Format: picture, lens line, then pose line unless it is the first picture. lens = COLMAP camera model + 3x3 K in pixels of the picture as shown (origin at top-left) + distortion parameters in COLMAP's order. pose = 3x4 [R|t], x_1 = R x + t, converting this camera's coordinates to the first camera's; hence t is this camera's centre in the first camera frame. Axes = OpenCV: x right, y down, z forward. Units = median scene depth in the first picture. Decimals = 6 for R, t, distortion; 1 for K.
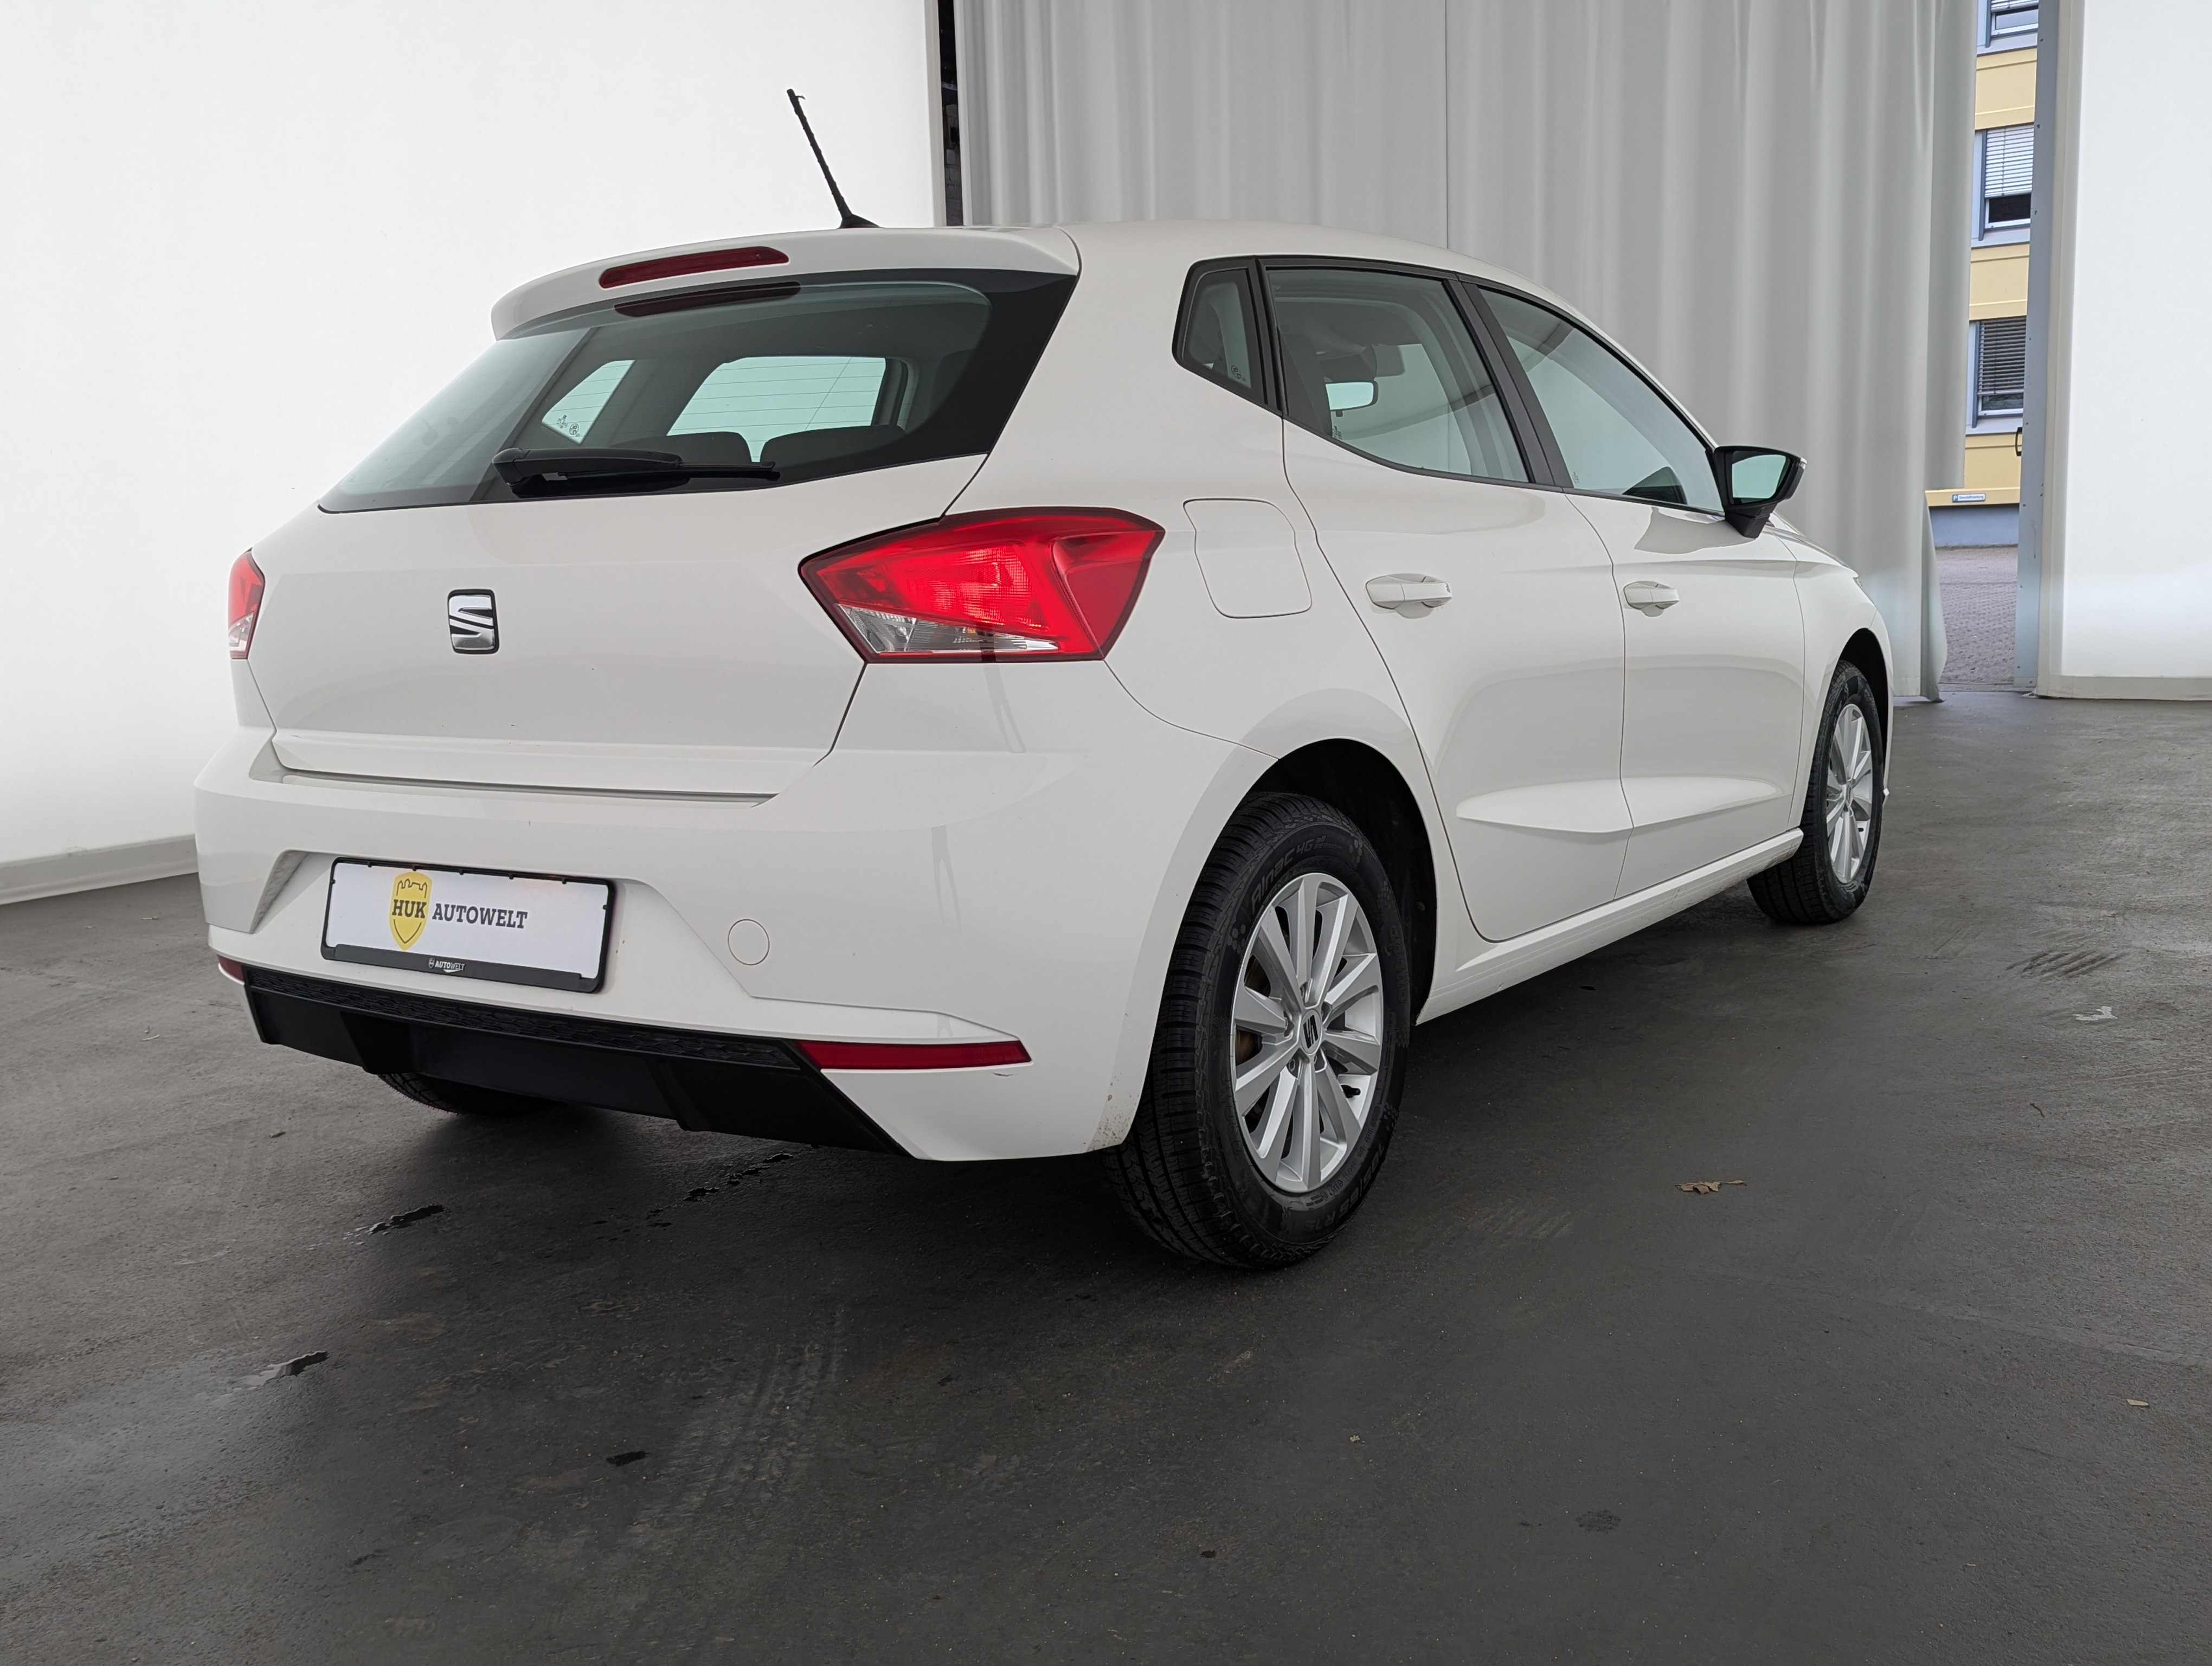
lens RADIAL K [[2110.9, 0, 1113.8], [0, 2110.9, 833.6], [0, 0, 1]] dist [0.062908, 0.000000]
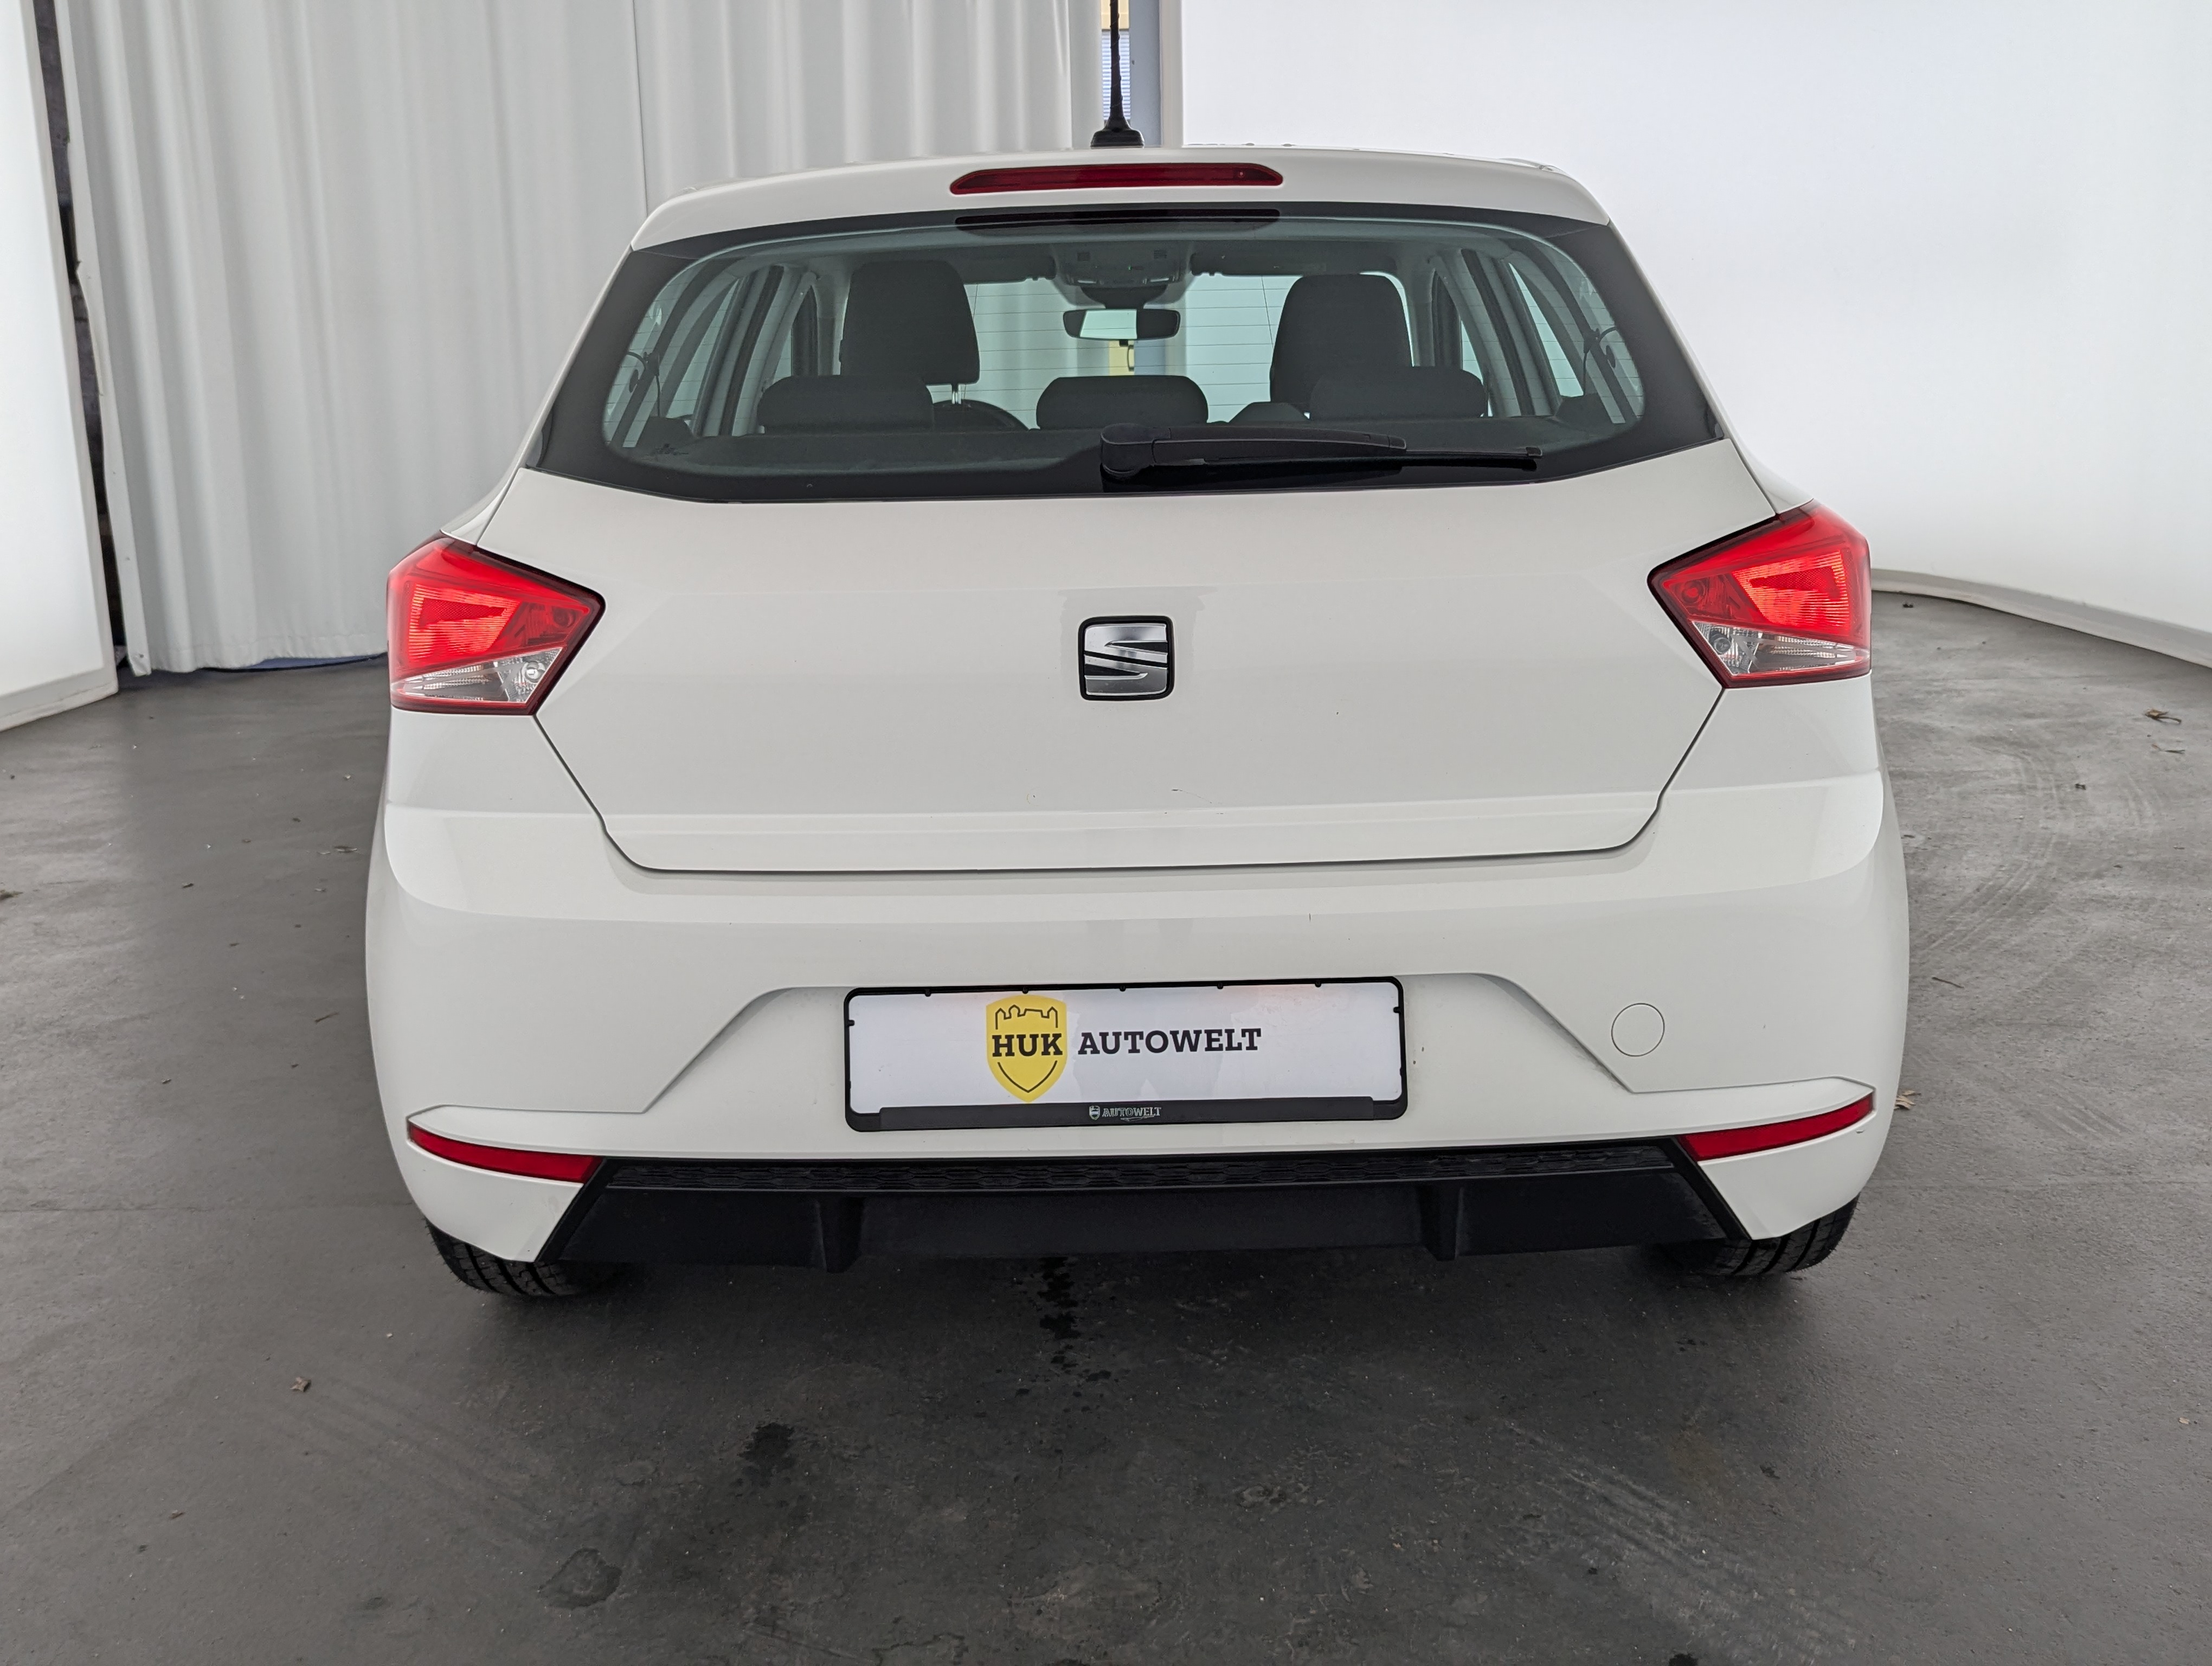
lens RADIAL K [[2110.9, 0, 1115.7], [0, 2110.9, 821.5], [0, 0, 1]] dist [0.062908, 0.000000]
pose [[0.819860, -0.102660, 0.563285, -0.735523], [0.071710, 0.994459, 0.076868, -0.100282], [-0.568055, -0.022627, 0.822679, 0.385885]]
